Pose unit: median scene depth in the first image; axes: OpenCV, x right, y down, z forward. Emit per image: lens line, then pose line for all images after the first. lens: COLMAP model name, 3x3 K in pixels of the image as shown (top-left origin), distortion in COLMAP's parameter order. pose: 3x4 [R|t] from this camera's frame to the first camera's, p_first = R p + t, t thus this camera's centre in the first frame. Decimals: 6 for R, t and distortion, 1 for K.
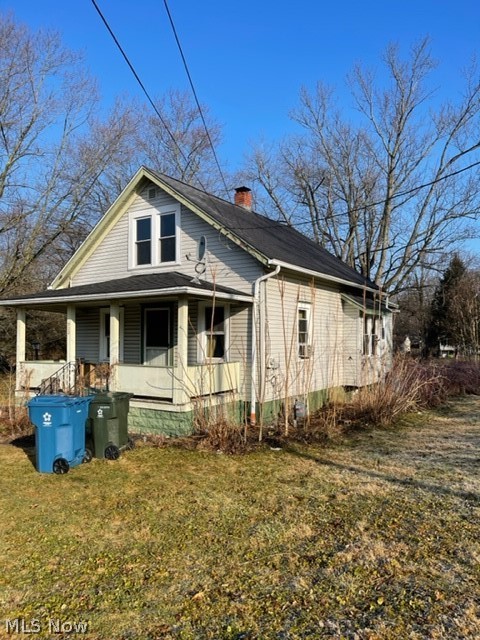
lens RADIAL K [[480.3, 0, 239.3], [0, 480.3, 321.4], [0, 0, 1]] dist [0.006595, 0.000297]
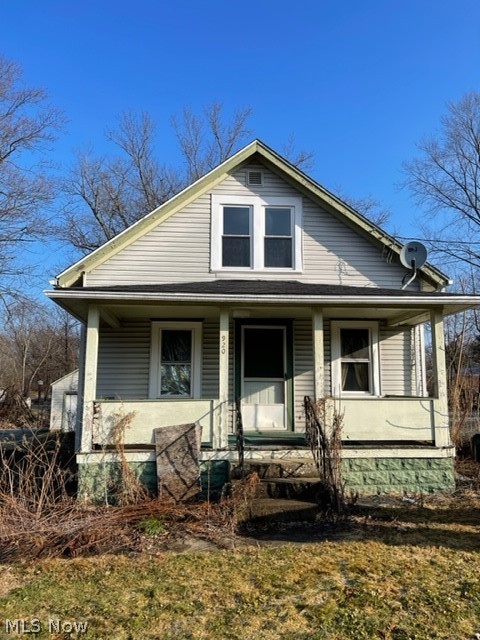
lens RADIAL K [[480.3, 0, 240.0], [0, 480.3, 319.7], [0, 0, 1]] dist [0.006595, 0.000297]
pose [[0.797511, 0.083671, 0.597474, -0.668255], [-0.024131, 0.993968, -0.106987, 0.045058], [-0.602821, 0.070905, 0.794719, 0.434985]]
